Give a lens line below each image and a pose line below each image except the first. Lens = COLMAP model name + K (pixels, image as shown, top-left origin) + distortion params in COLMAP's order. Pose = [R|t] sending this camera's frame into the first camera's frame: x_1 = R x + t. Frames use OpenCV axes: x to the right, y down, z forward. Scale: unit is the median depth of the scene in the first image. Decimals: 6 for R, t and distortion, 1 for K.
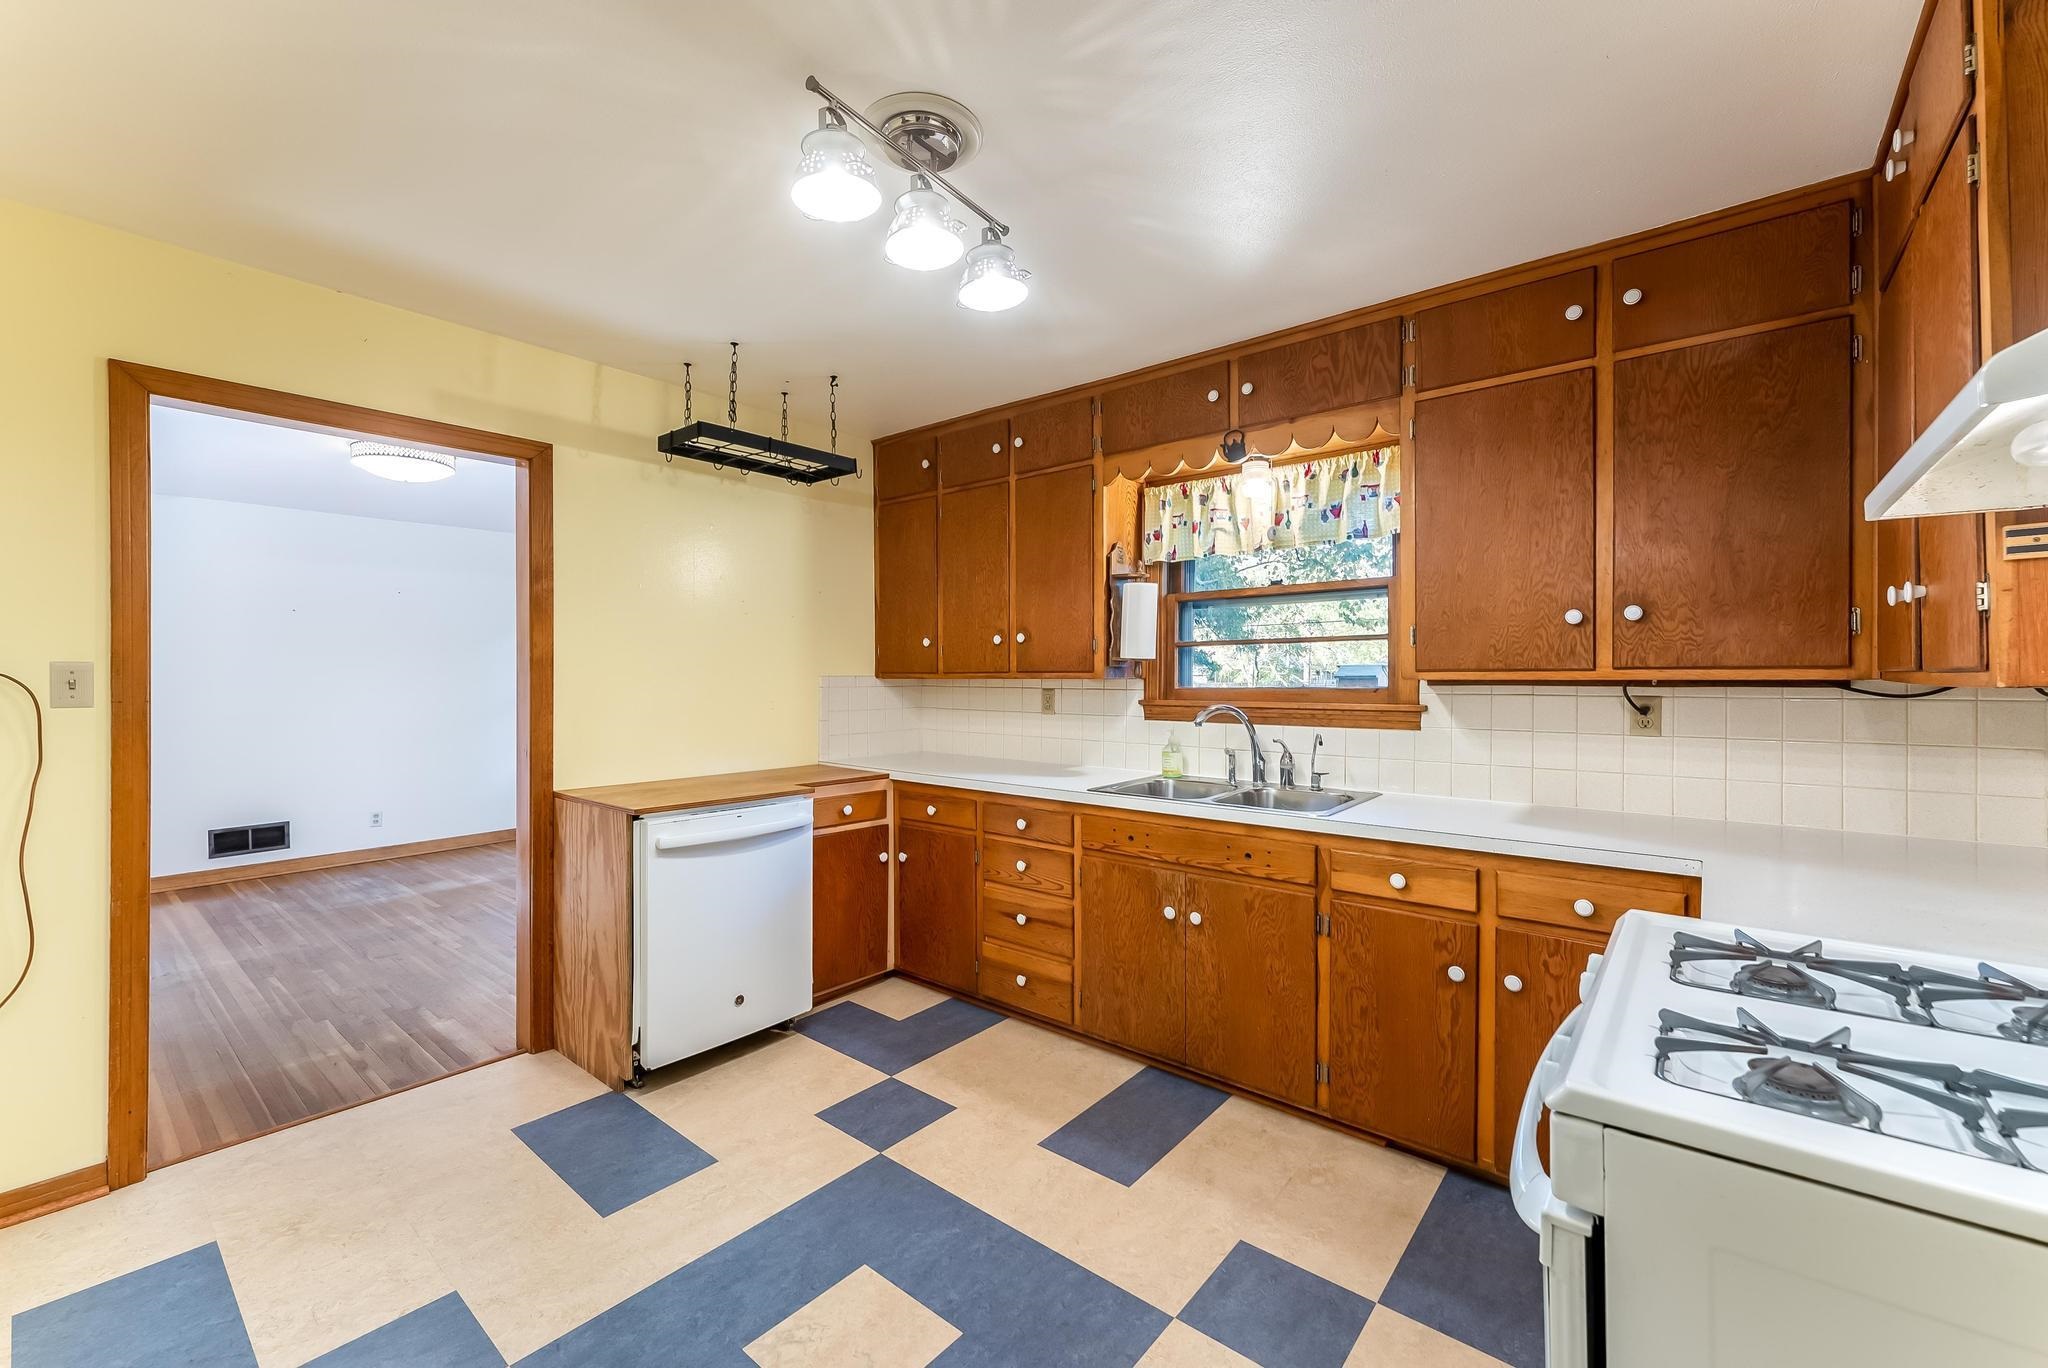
lens RADIAL K [[839.8, 0, 1038.4], [0, 839.8, 683.9], [0, 0, 1]] dist [0.005284, -0.000098]
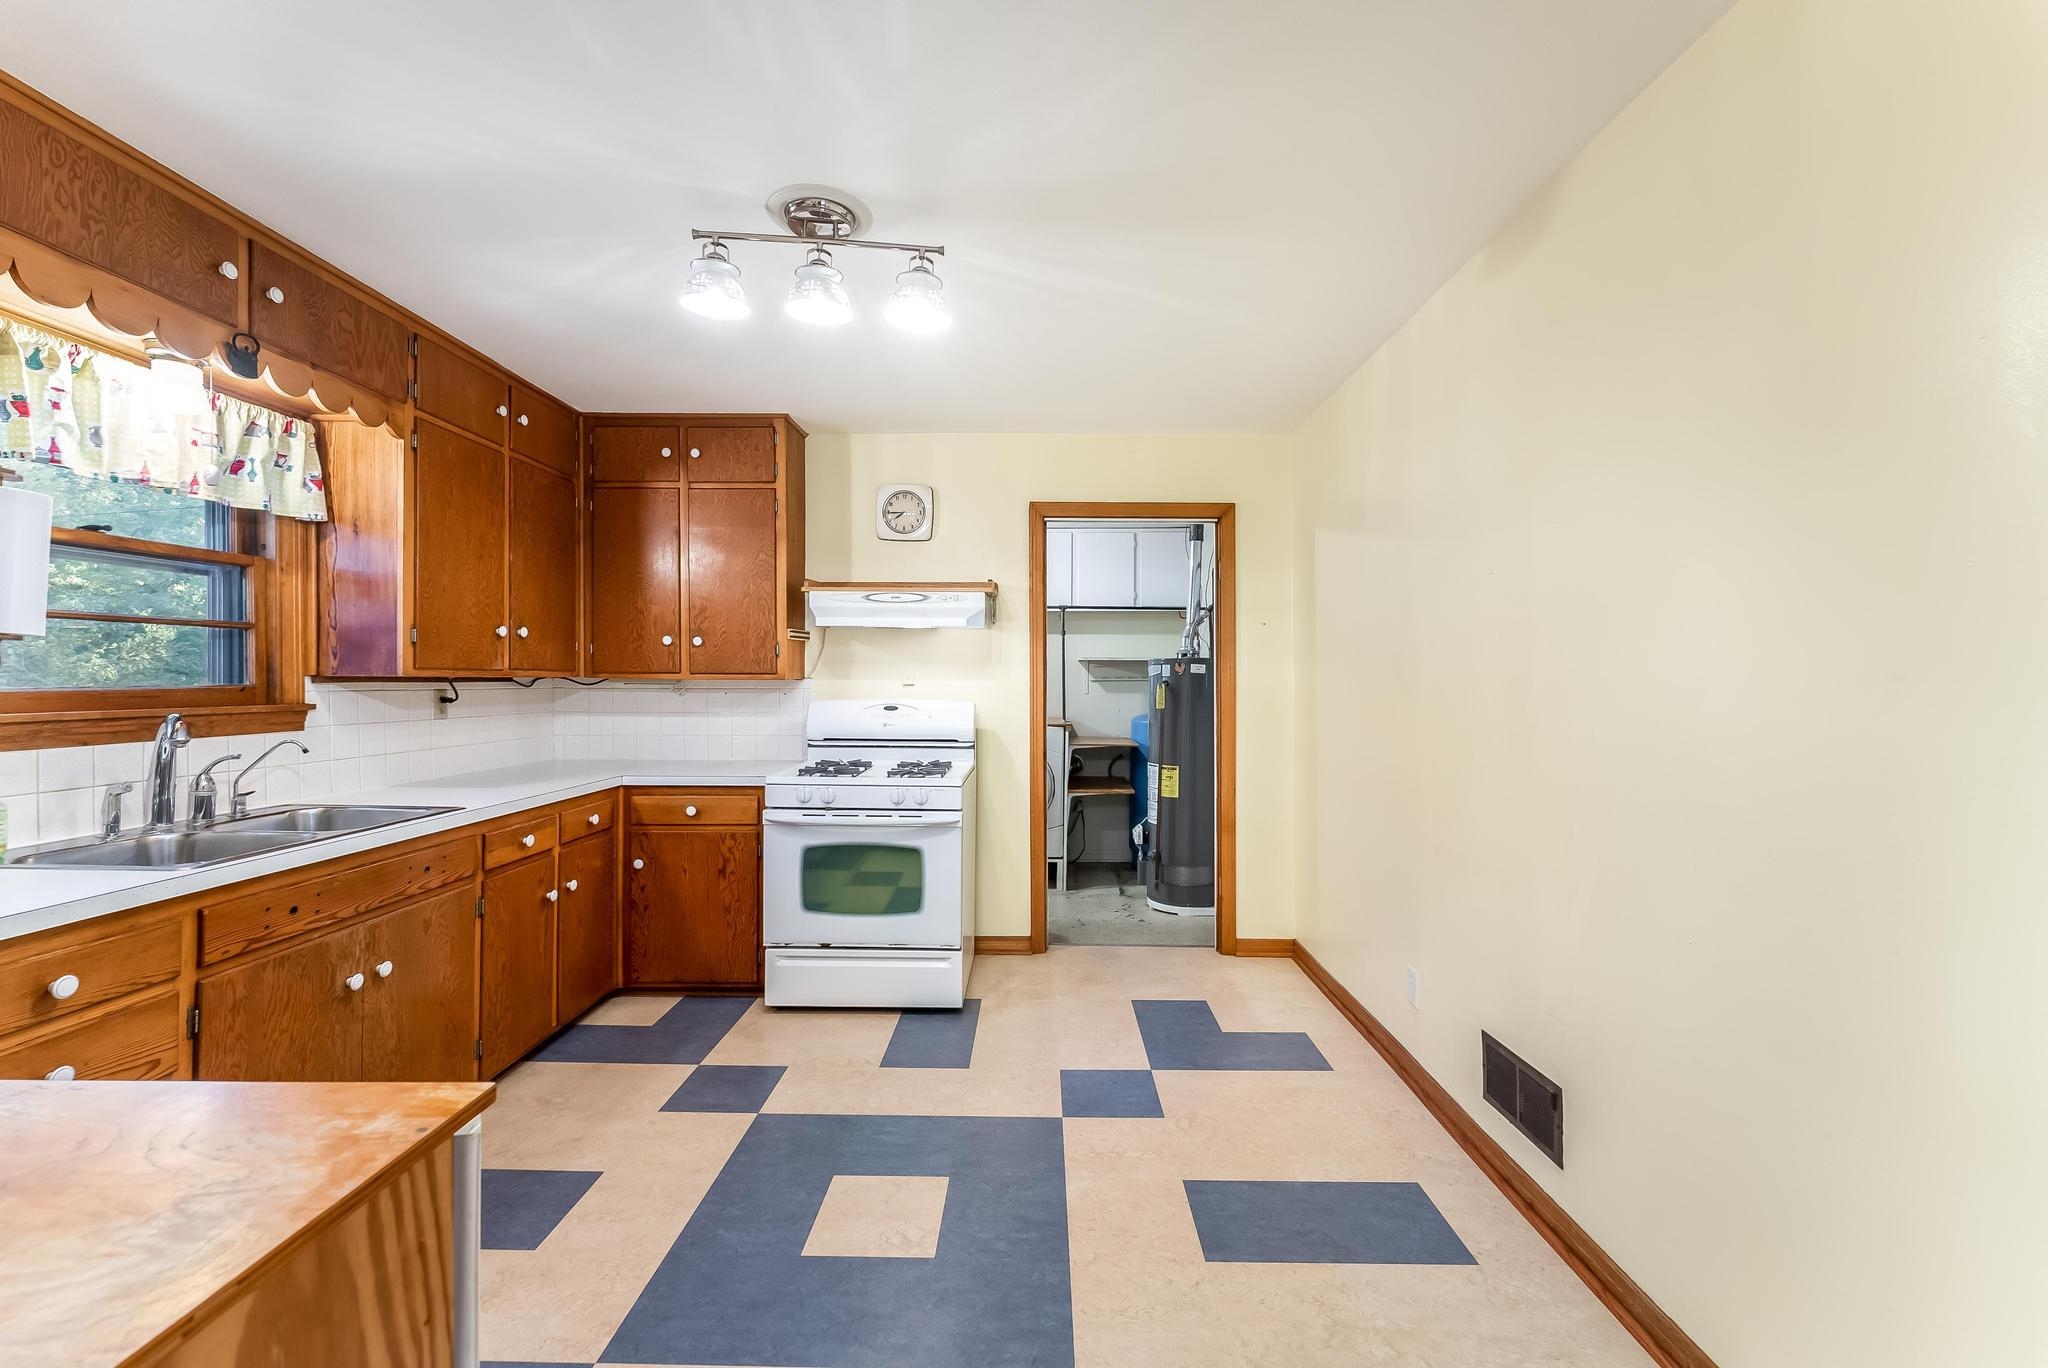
lens RADIAL K [[839.8, 0, 1029.2], [0, 839.8, 683.4], [0, 0, 1]] dist [0.005284, -0.000098]
pose [[-0.626927, -0.005439, 0.779059, -0.795280], [0.000572, 0.999972, 0.007441, -0.003850], [-0.779078, 0.005111, -0.626906, 0.969208]]
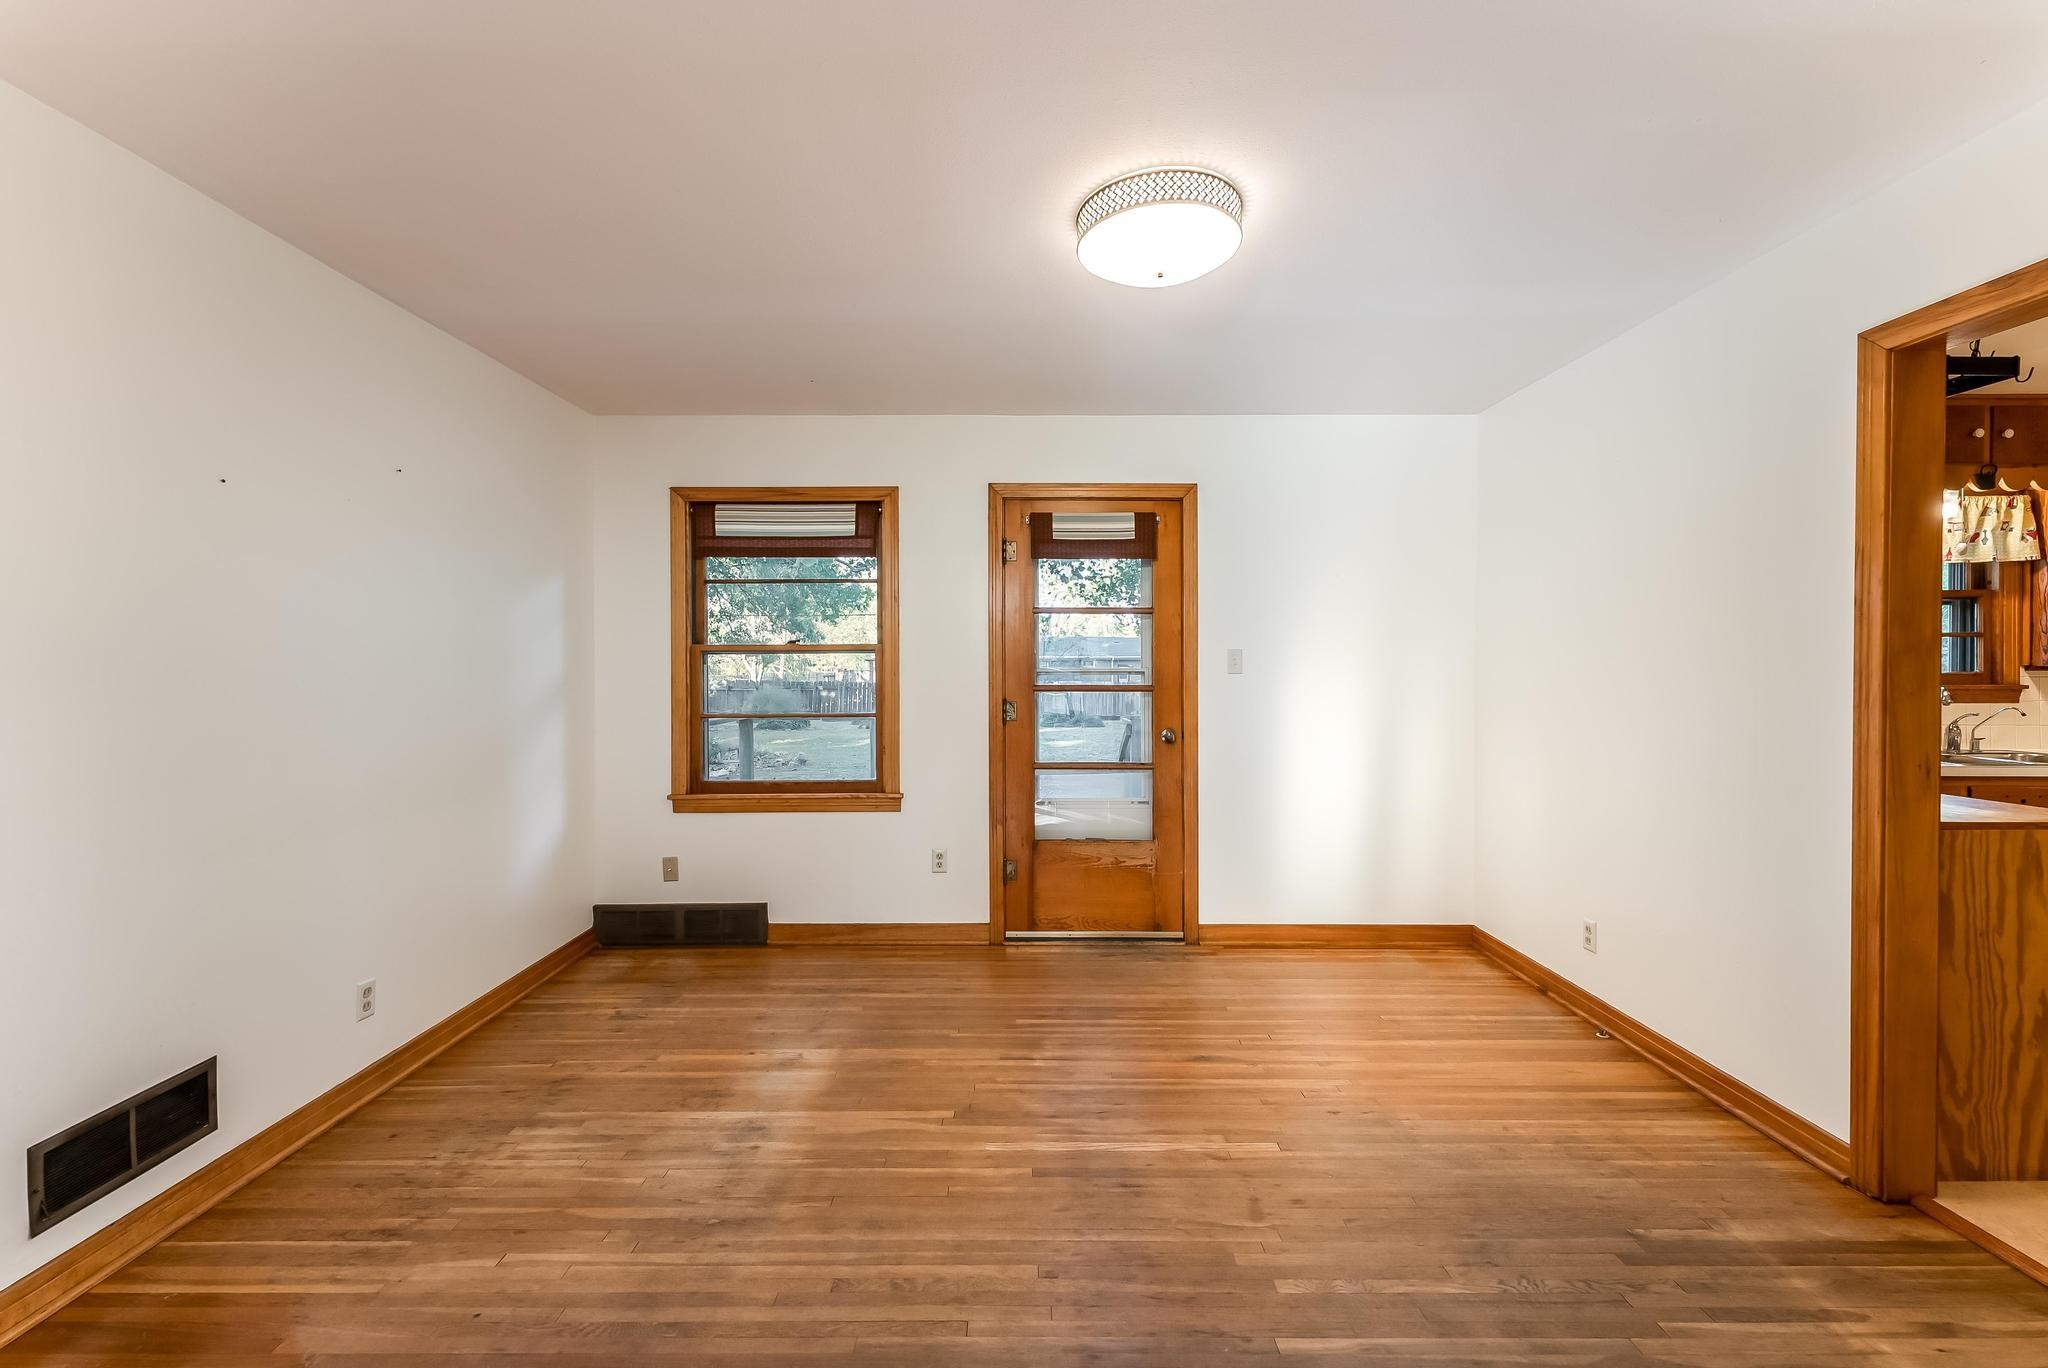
lens RADIAL K [[839.8, 0, 1020.2], [0, 839.8, 681.1], [0, 0, 1]] dist [0.005284, -0.000098]
pose [[0.765383, -0.008006, 0.643526, -1.720174], [0.004591, 0.999965, 0.006980, 0.001534], [-0.643559, -0.002388, 0.765393, 1.002900]]
